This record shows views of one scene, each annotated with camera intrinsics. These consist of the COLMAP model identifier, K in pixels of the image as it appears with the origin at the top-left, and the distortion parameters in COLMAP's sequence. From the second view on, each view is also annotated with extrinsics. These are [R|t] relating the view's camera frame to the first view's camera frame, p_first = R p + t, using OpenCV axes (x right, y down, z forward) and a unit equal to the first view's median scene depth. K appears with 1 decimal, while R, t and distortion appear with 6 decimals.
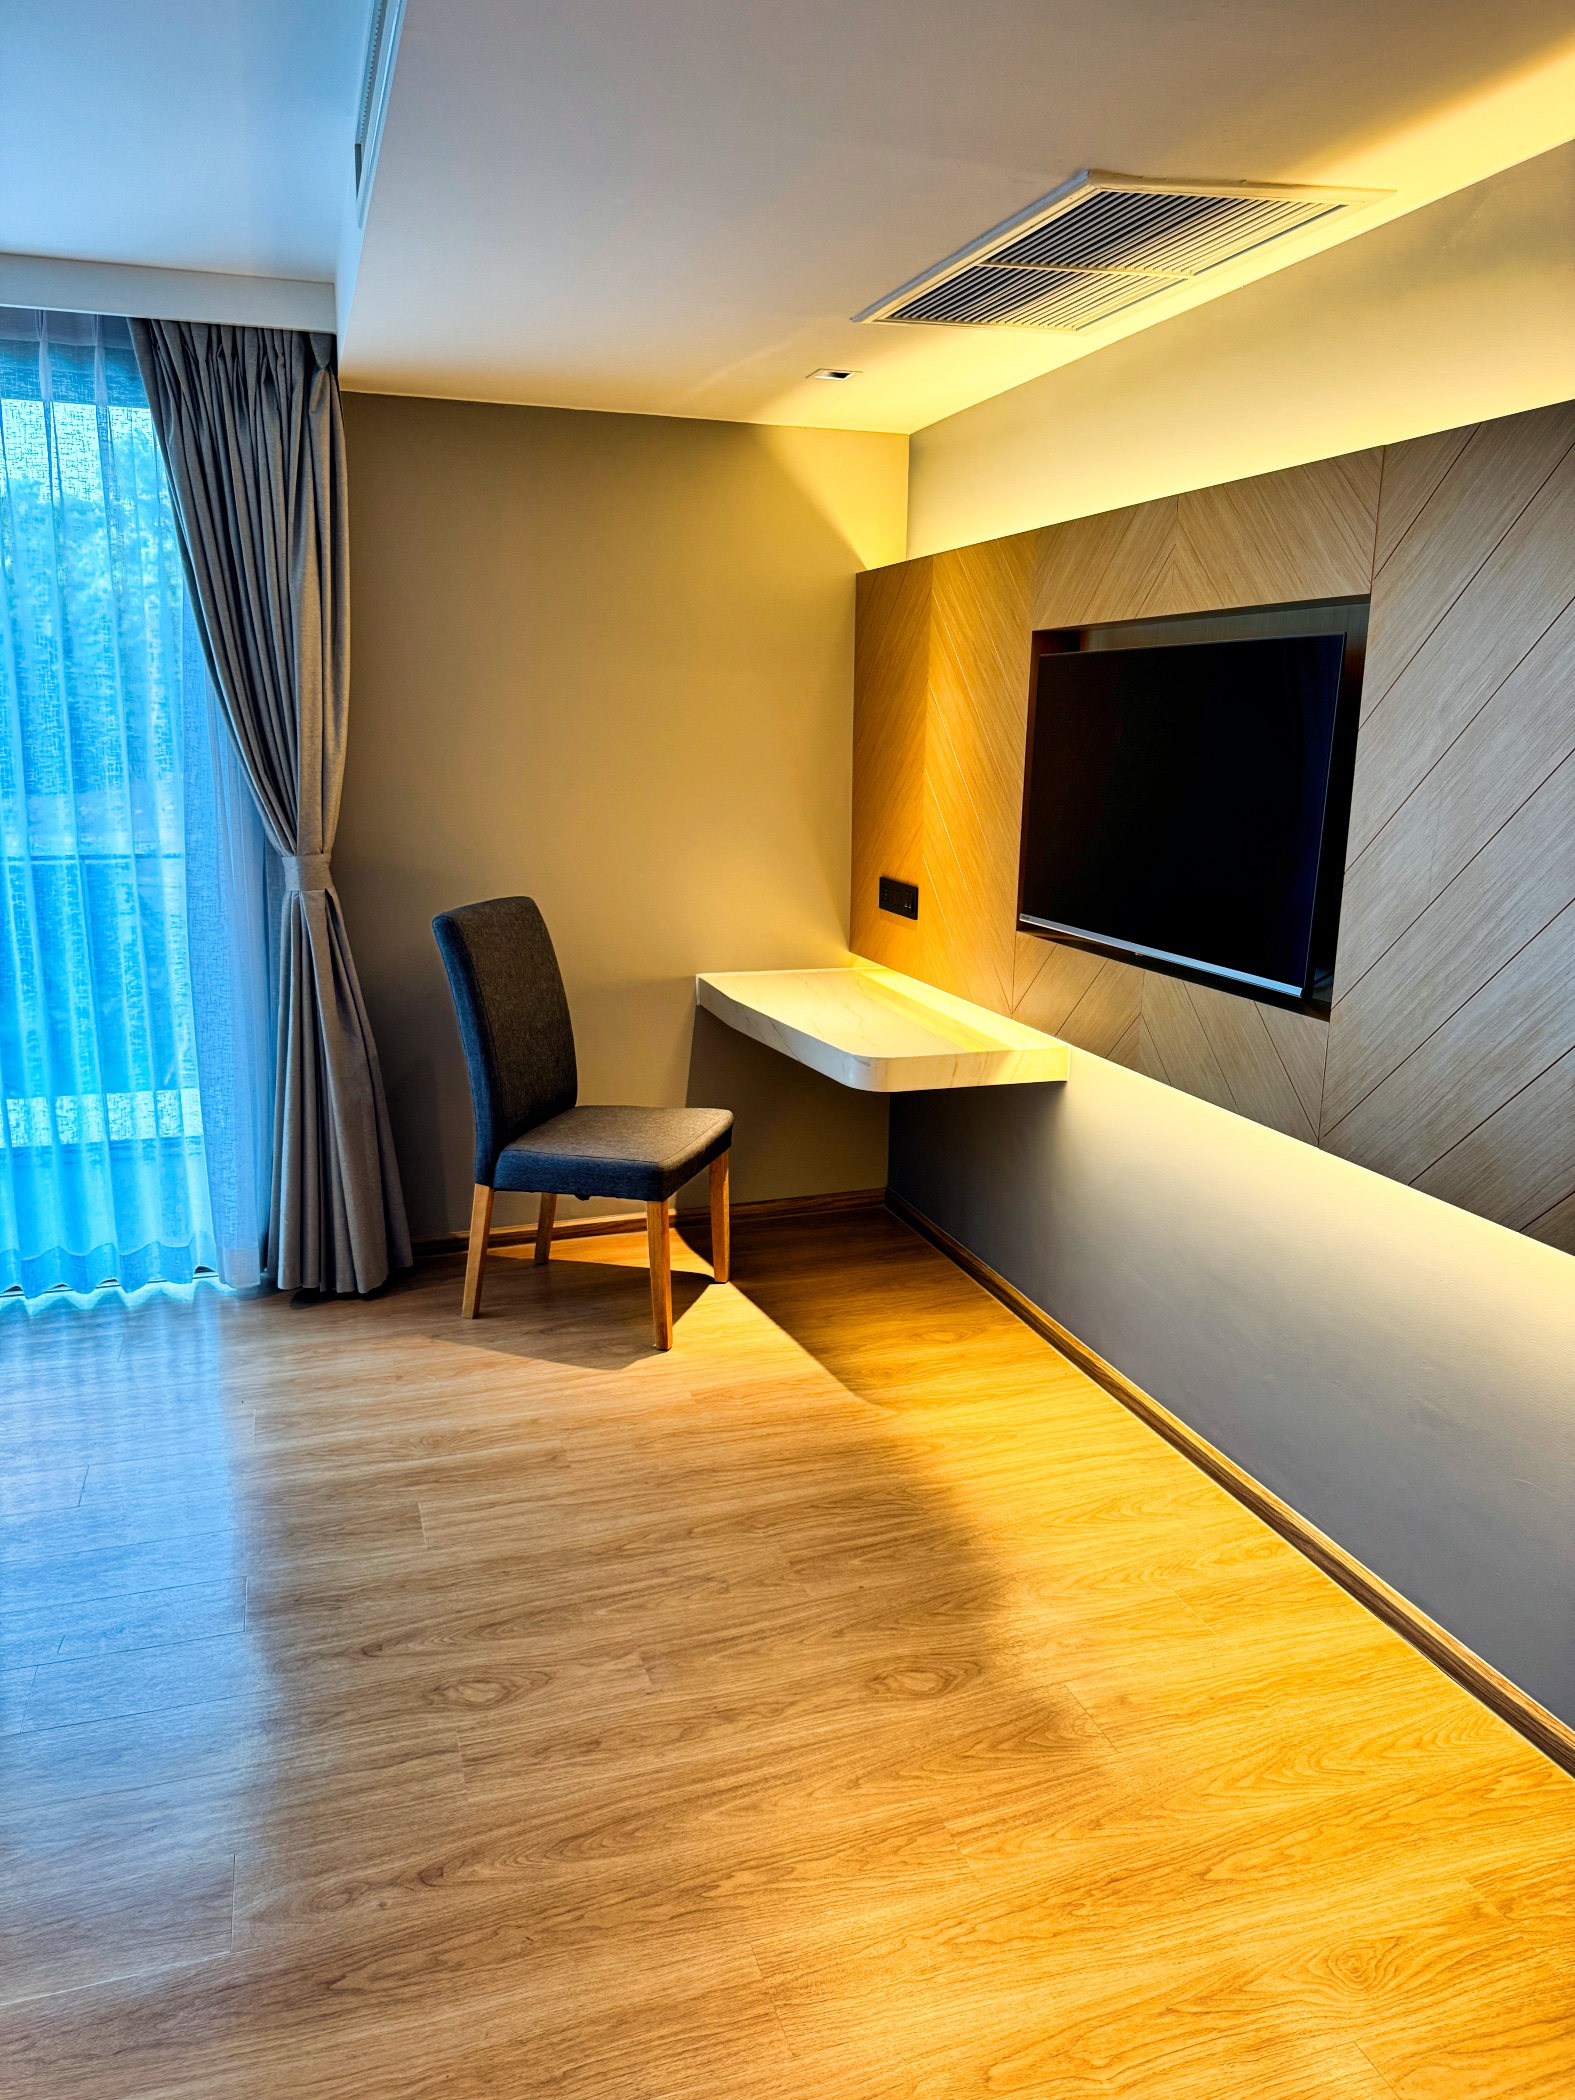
lens RADIAL K [[1477.1, 0, 784.5], [0, 1477.1, 1054.9], [0, 0, 1]] dist [0.193700, -0.393214]
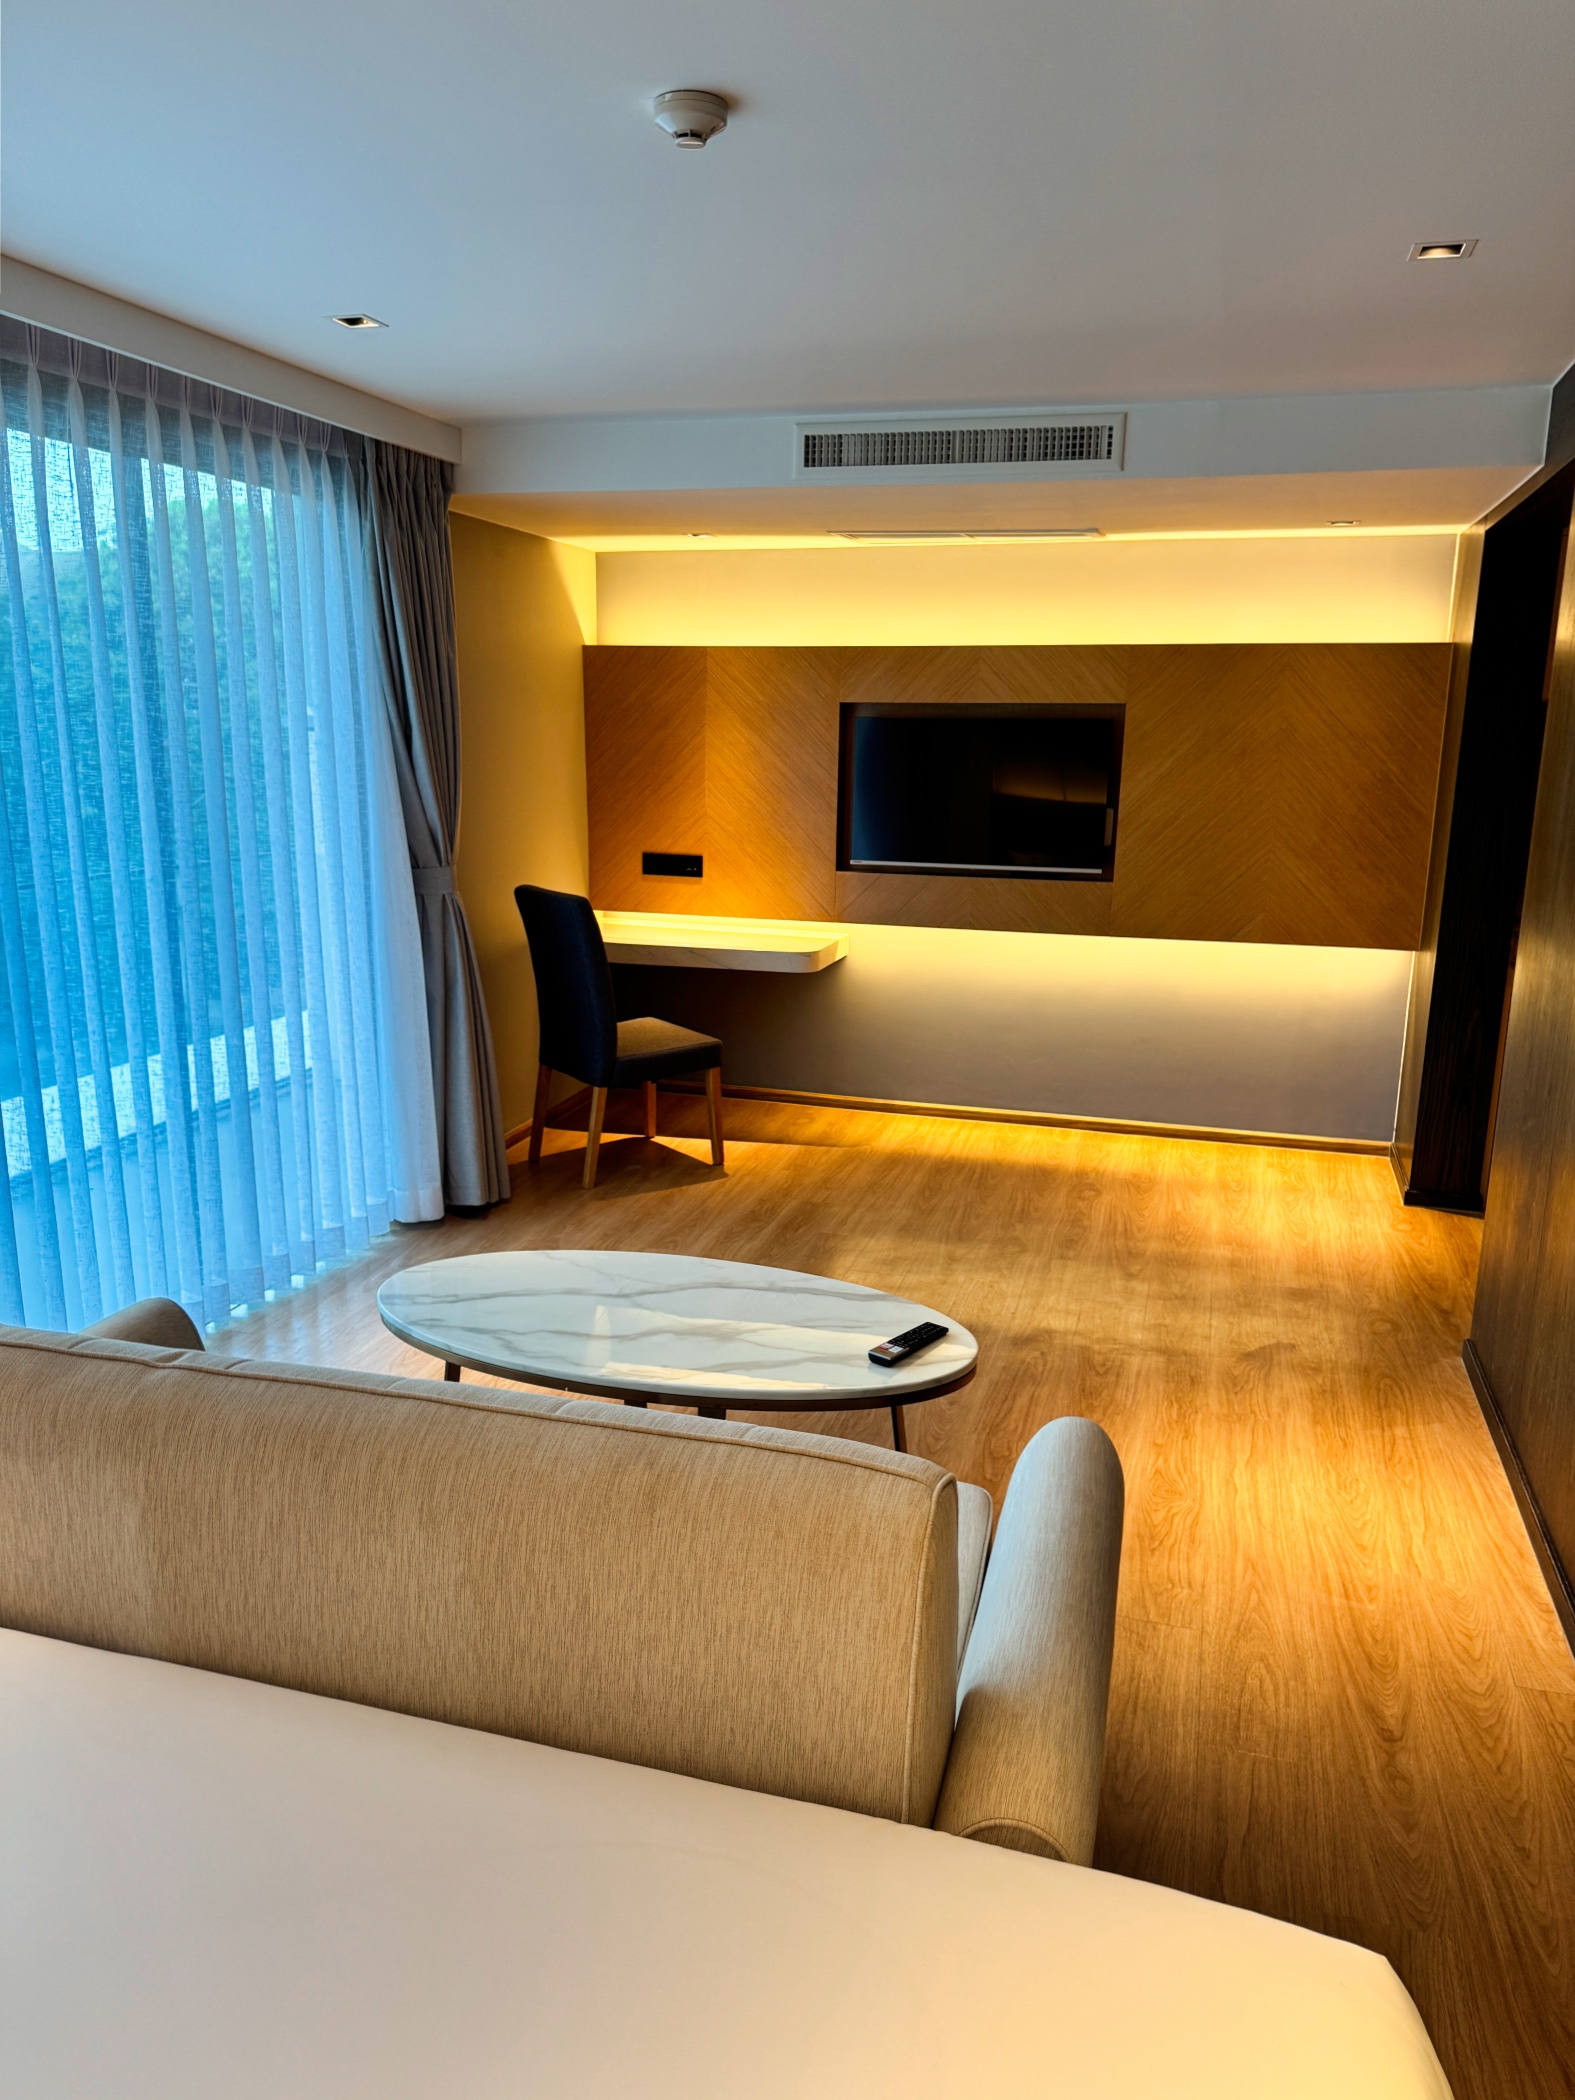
lens RADIAL K [[1477.1, 0, 784.5], [0, 1477.1, 1054.9], [0, 0, 1]] dist [0.193700, -0.393214]
pose [[0.565028, -0.184274, 0.804231, -1.339840], [0.174358, 0.979394, 0.101910, -0.060888], [-0.806438, 0.082642, 0.585514, 0.043626]]
